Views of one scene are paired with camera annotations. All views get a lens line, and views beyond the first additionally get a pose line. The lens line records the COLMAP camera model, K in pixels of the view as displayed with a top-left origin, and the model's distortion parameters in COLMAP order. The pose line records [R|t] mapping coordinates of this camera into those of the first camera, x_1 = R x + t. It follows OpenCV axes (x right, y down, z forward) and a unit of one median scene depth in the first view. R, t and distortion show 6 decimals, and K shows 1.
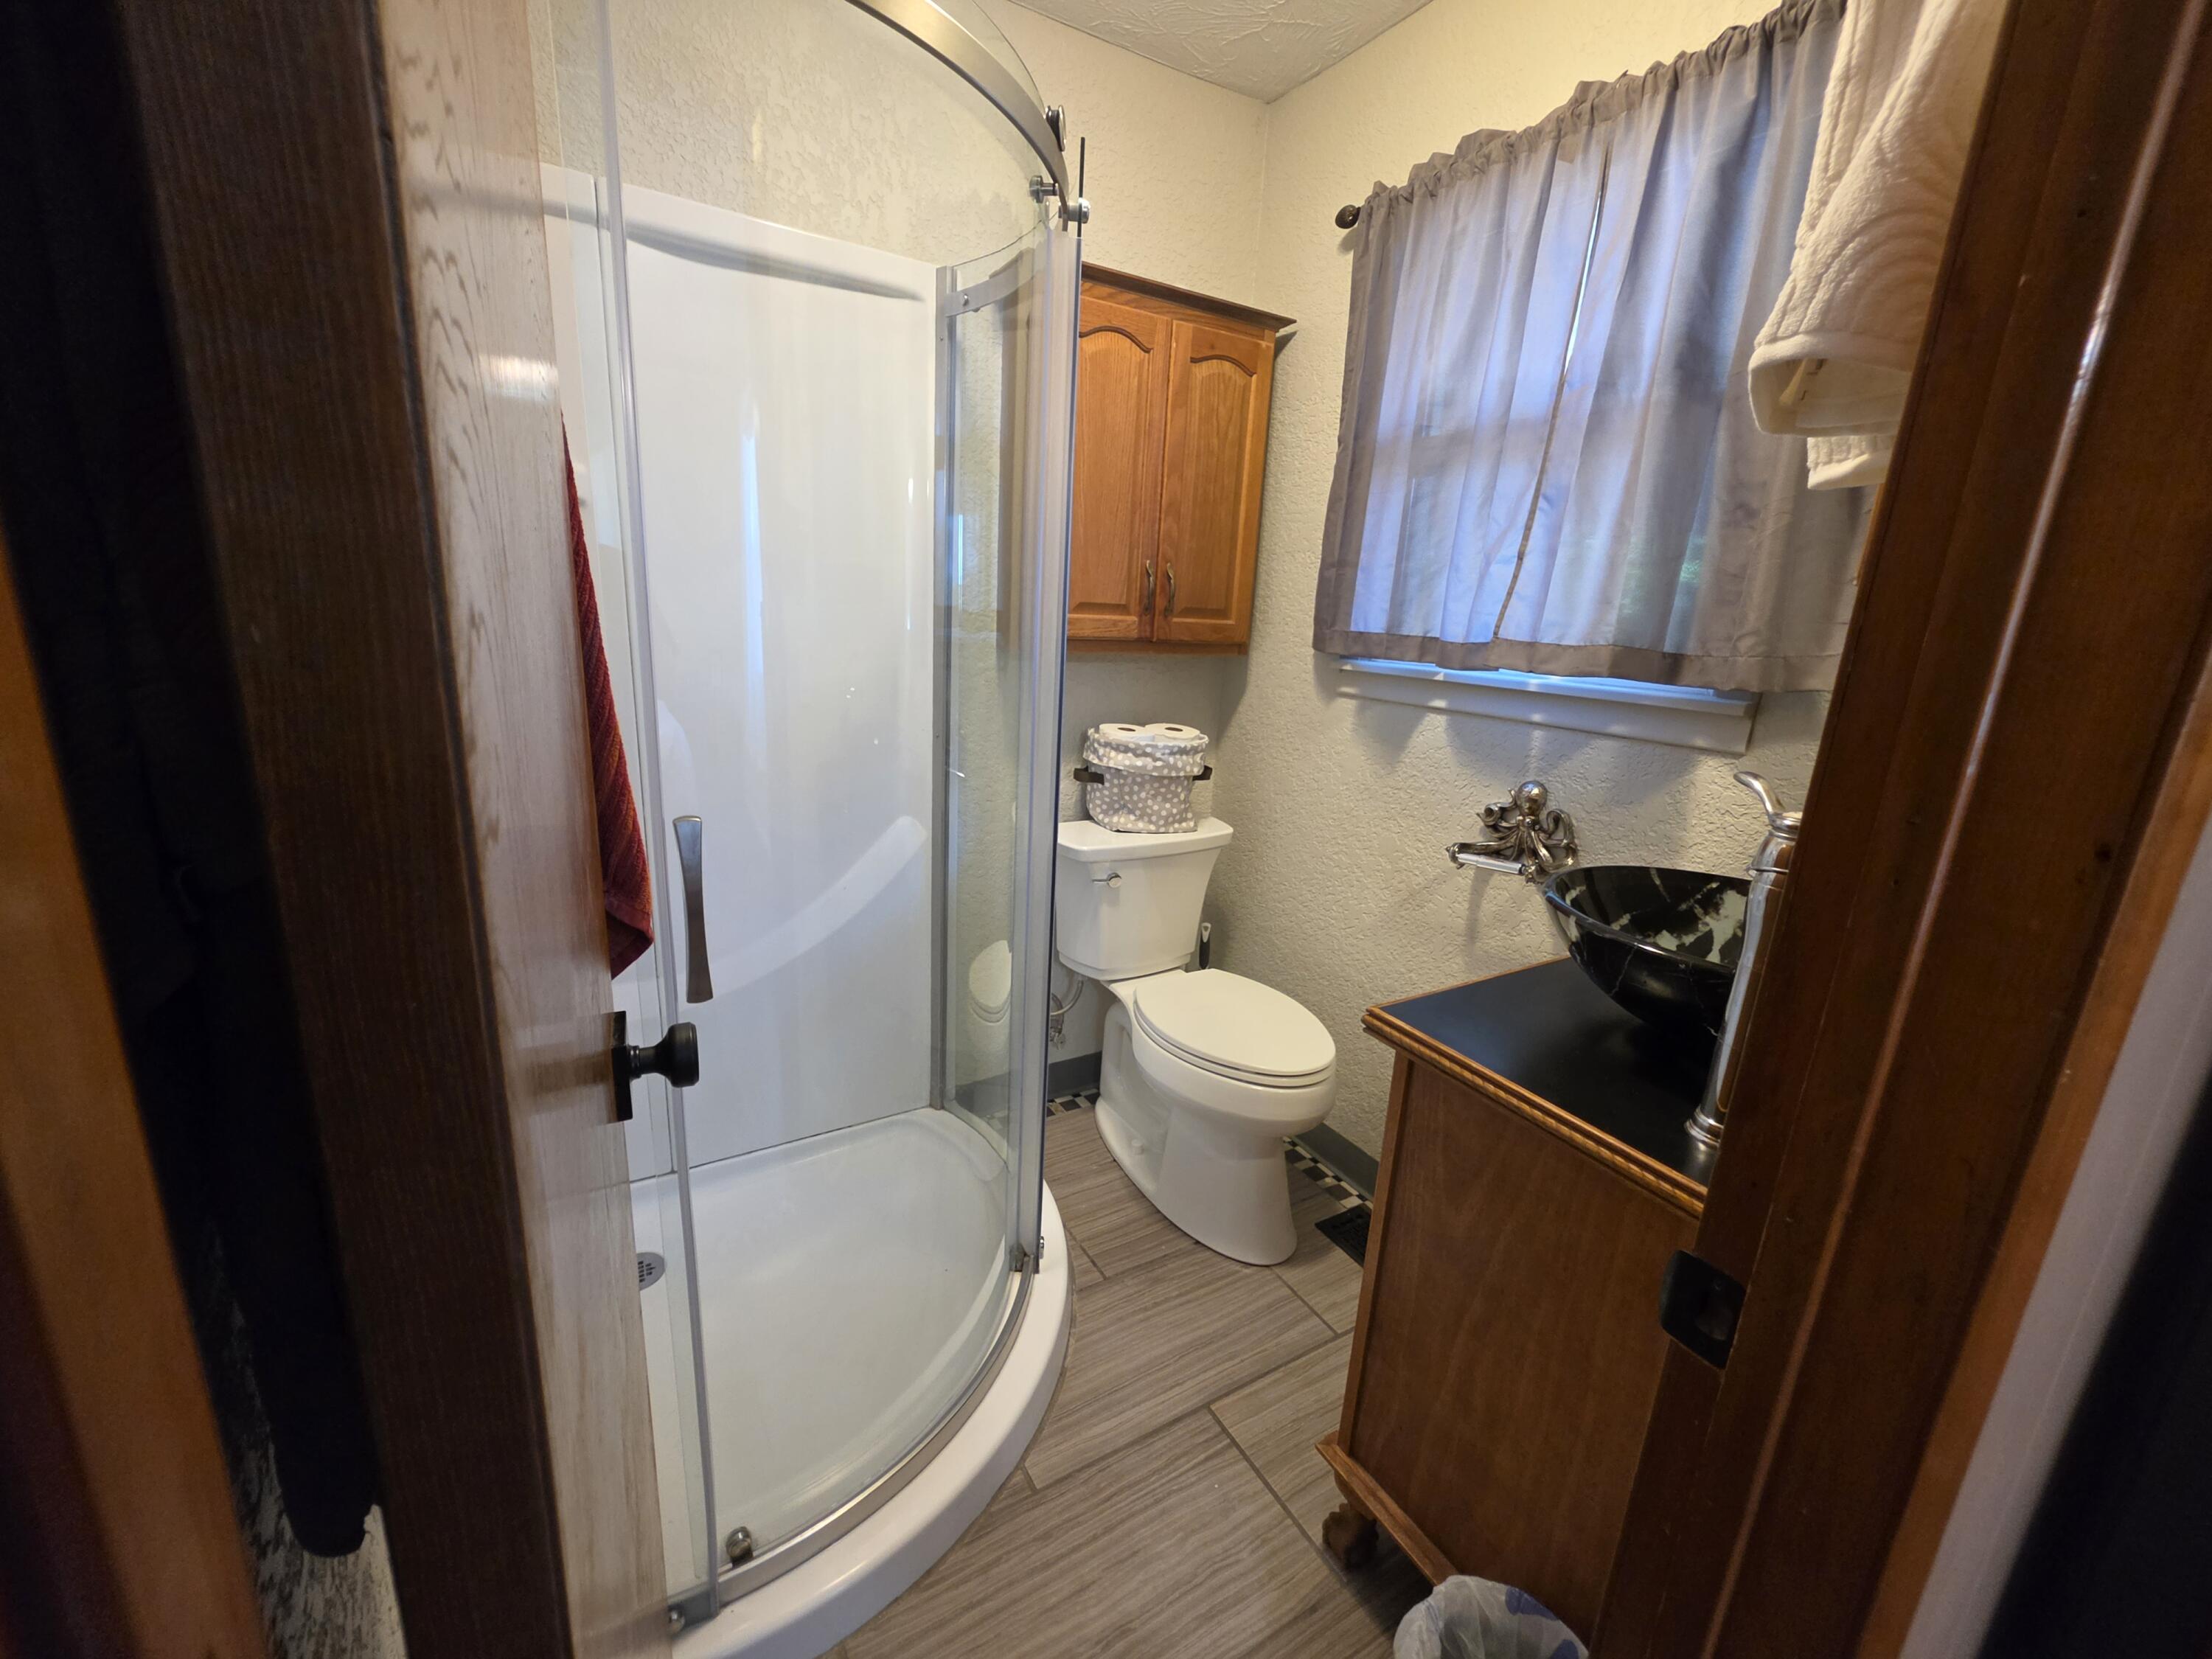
lens RADIAL K [[890.4, 0, 1103.2], [0, 890.4, 826.3], [0, 0, 1]] dist [-0.006324, 0.003504]
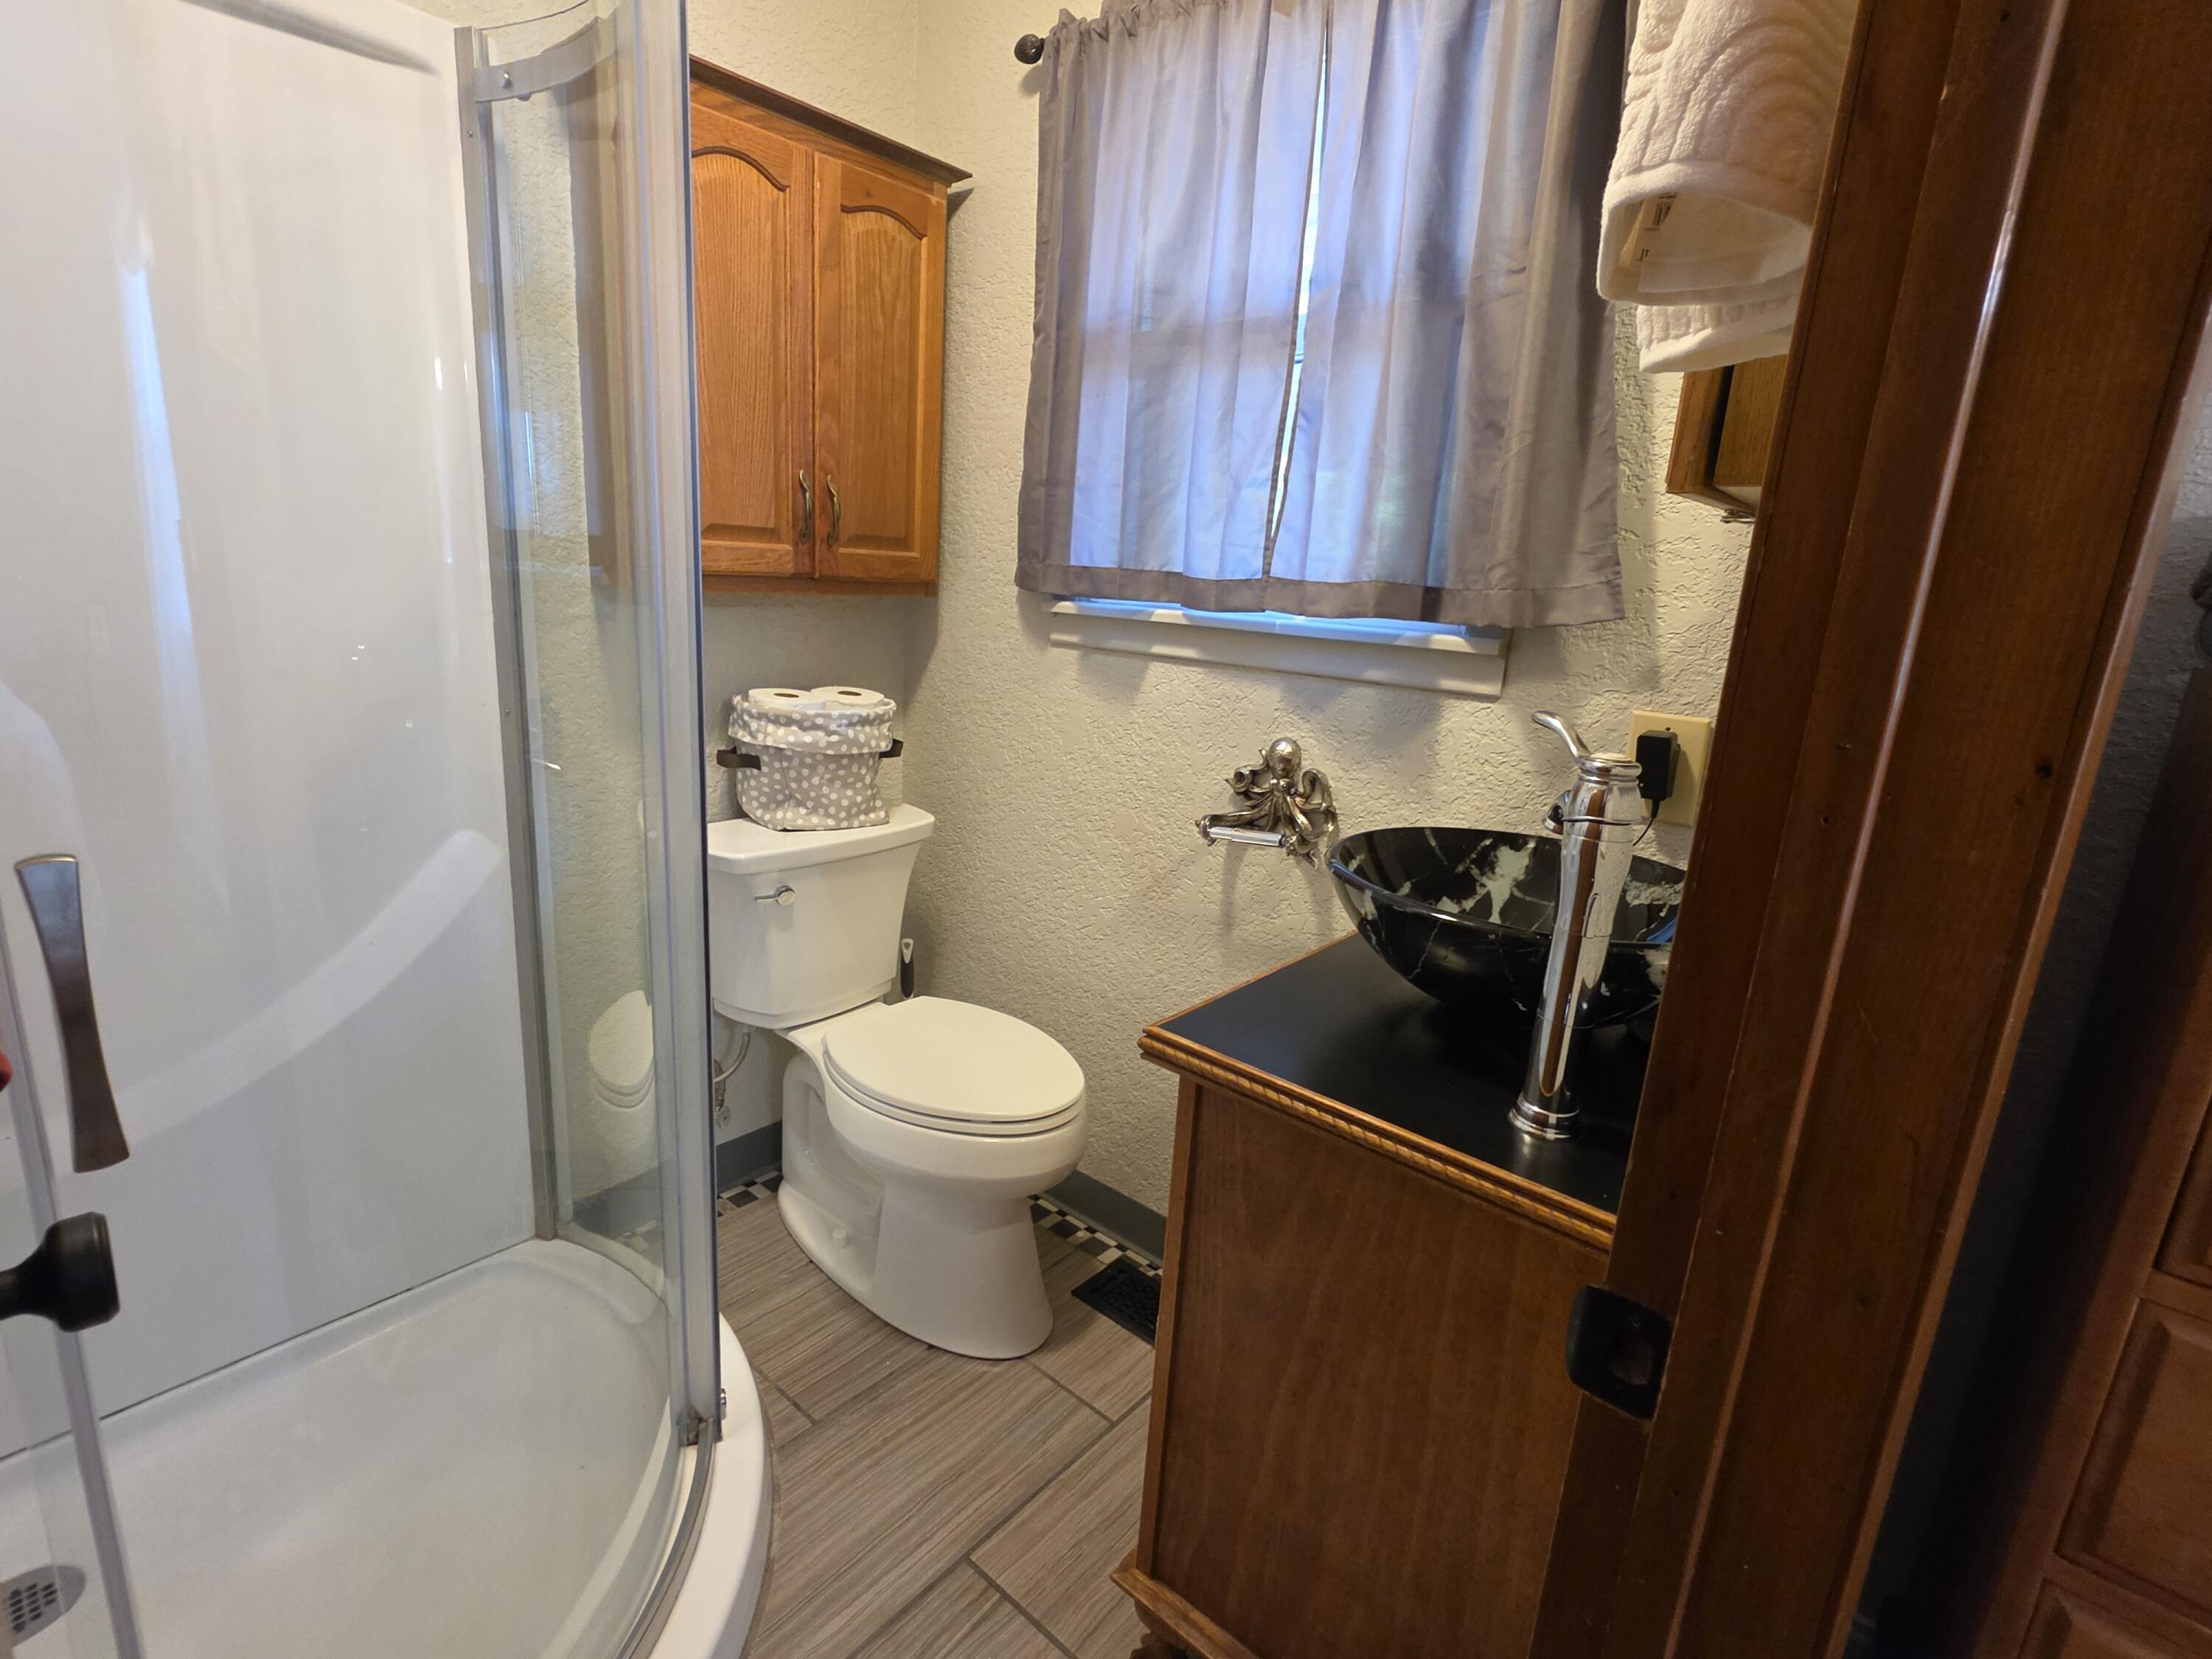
lens RADIAL K [[1070.2, 0, 1103.7], [0, 1070.2, 825.9], [0, 0, 1]] dist [-0.005690, -0.000166]
pose [[0.945541, -0.069930, 0.317904, -0.017501], [0.066653, 0.997551, 0.021187, 0.000573], [-0.318607, 0.001156, 0.947886, 0.060612]]
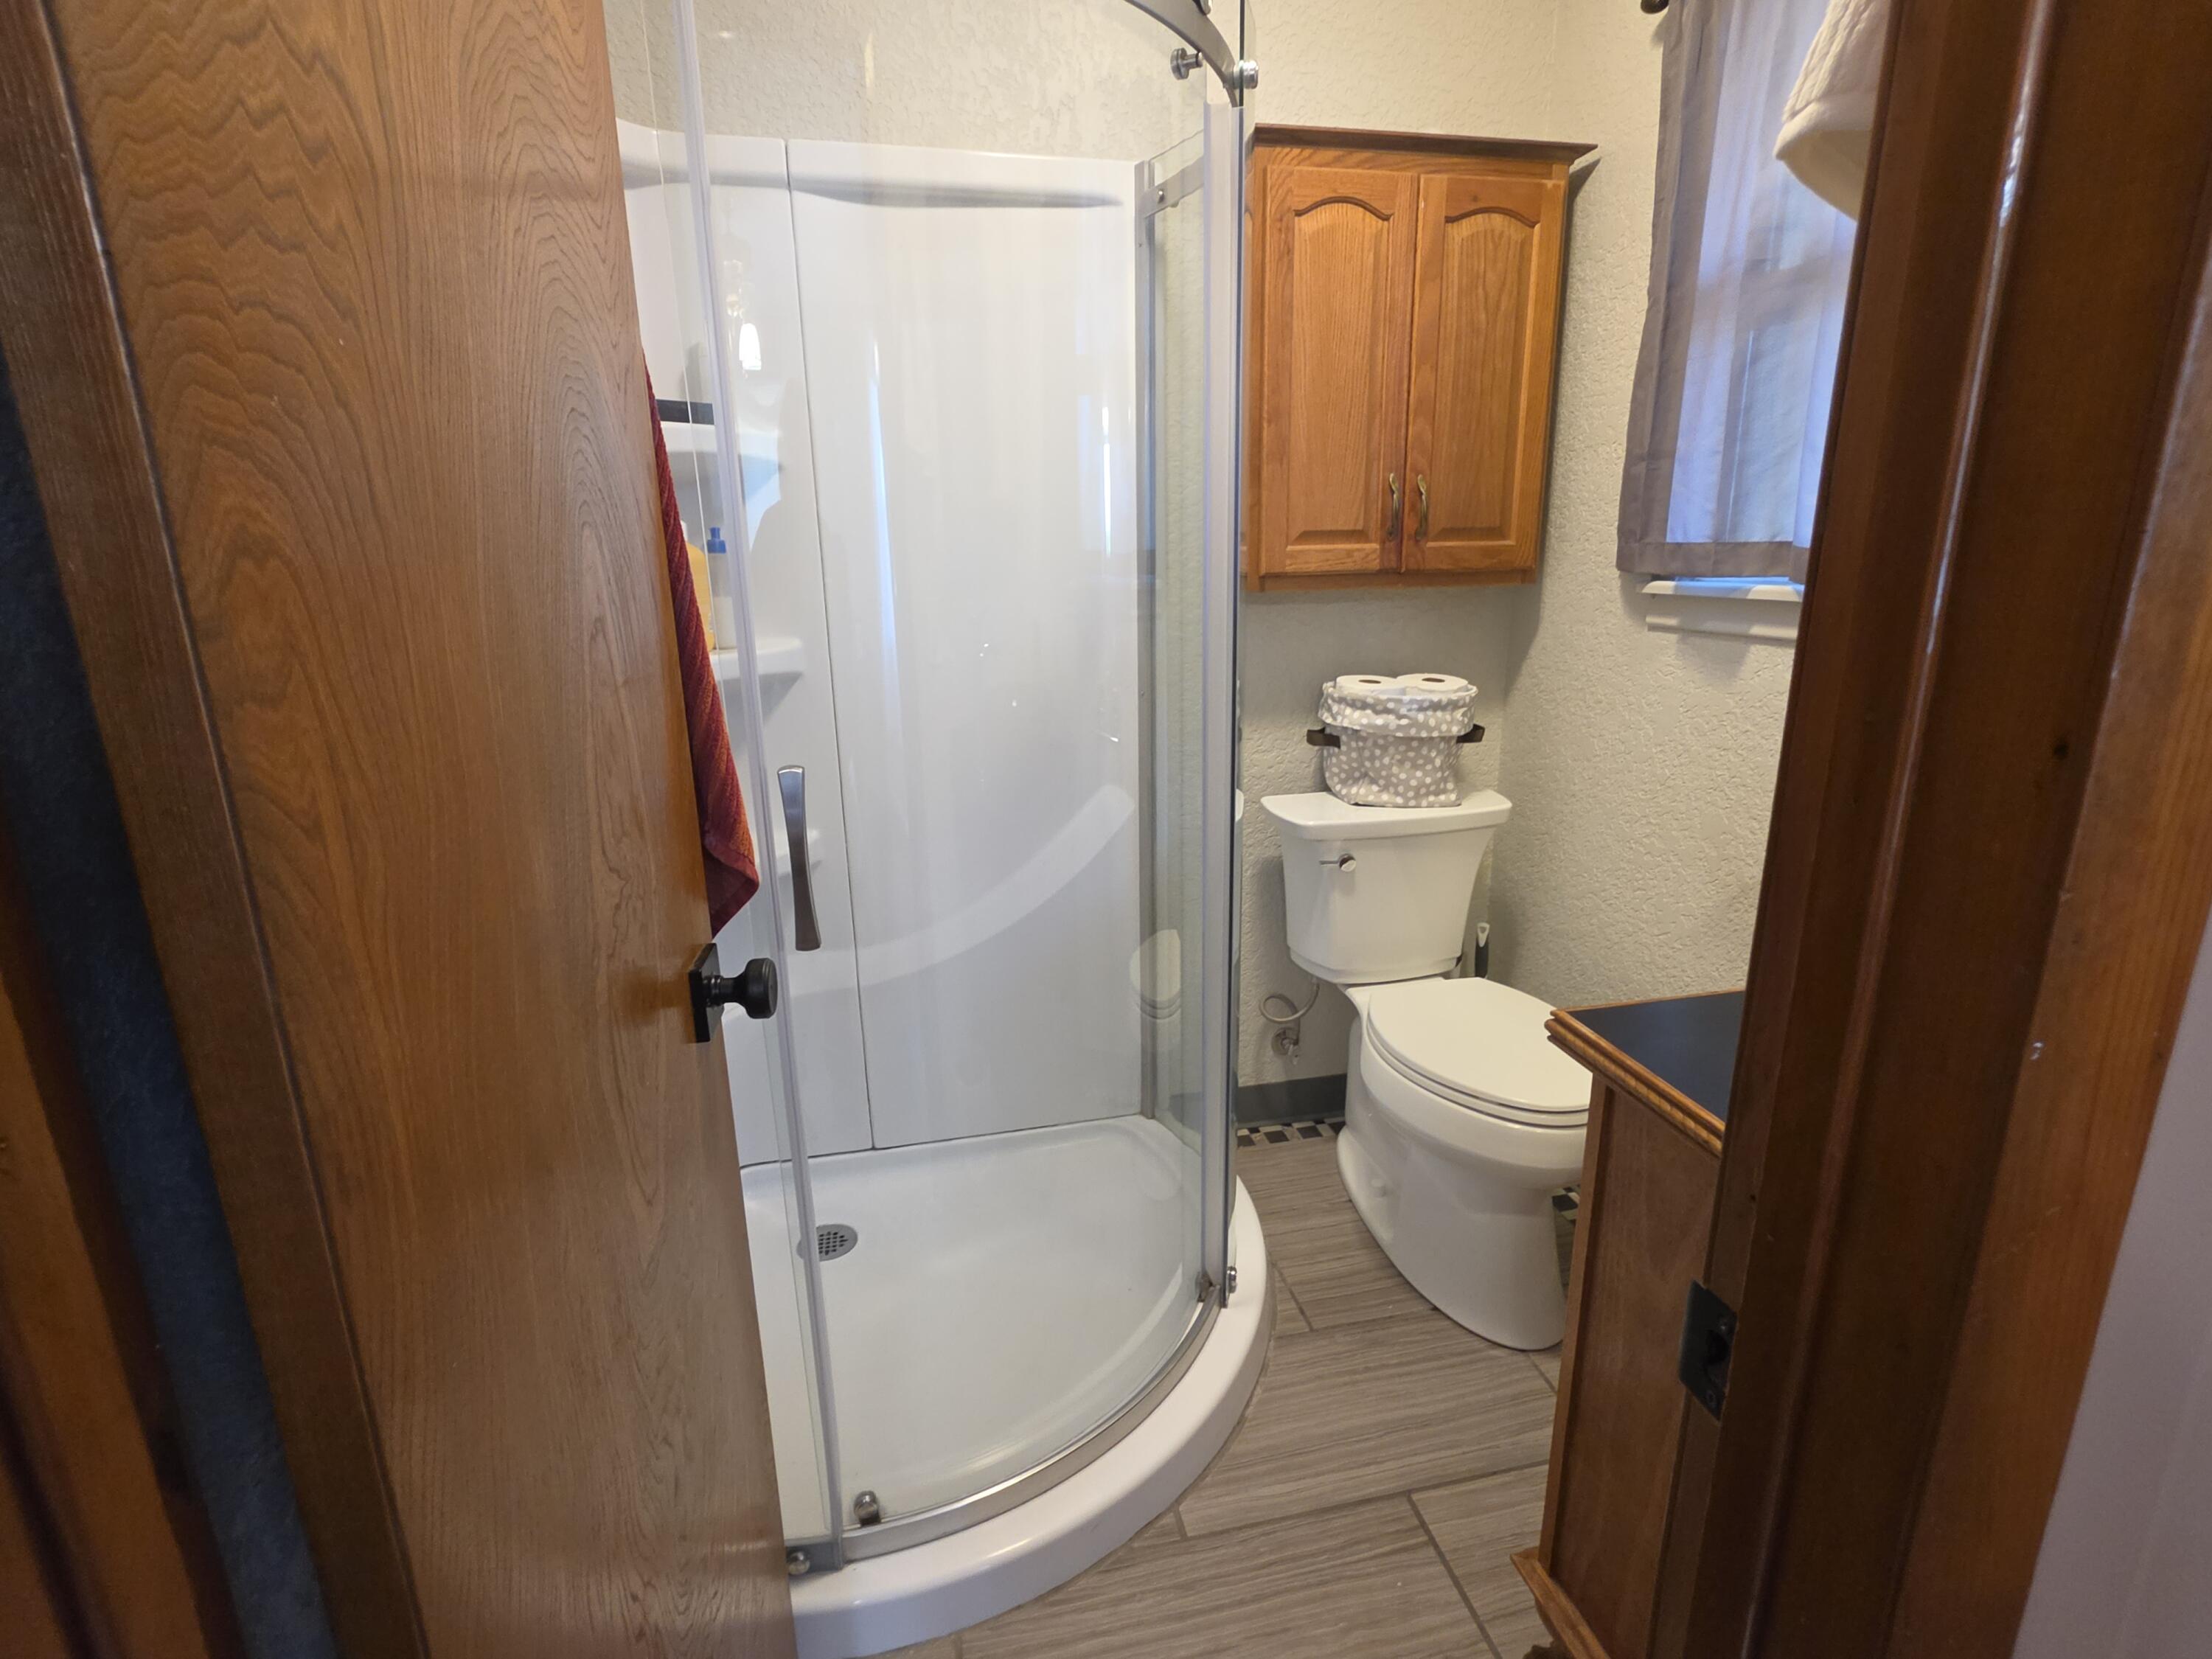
lens RADIAL K [[1070.2, 0, 1103.7], [0, 1070.2, 825.9], [0, 0, 1]] dist [-0.005690, -0.000166]
pose [[0.945447, 0.016111, -0.325378, 0.133104], [-0.013204, 0.999851, 0.011139, 0.019518], [0.325509, -0.006235, 0.945518, -0.021862]]
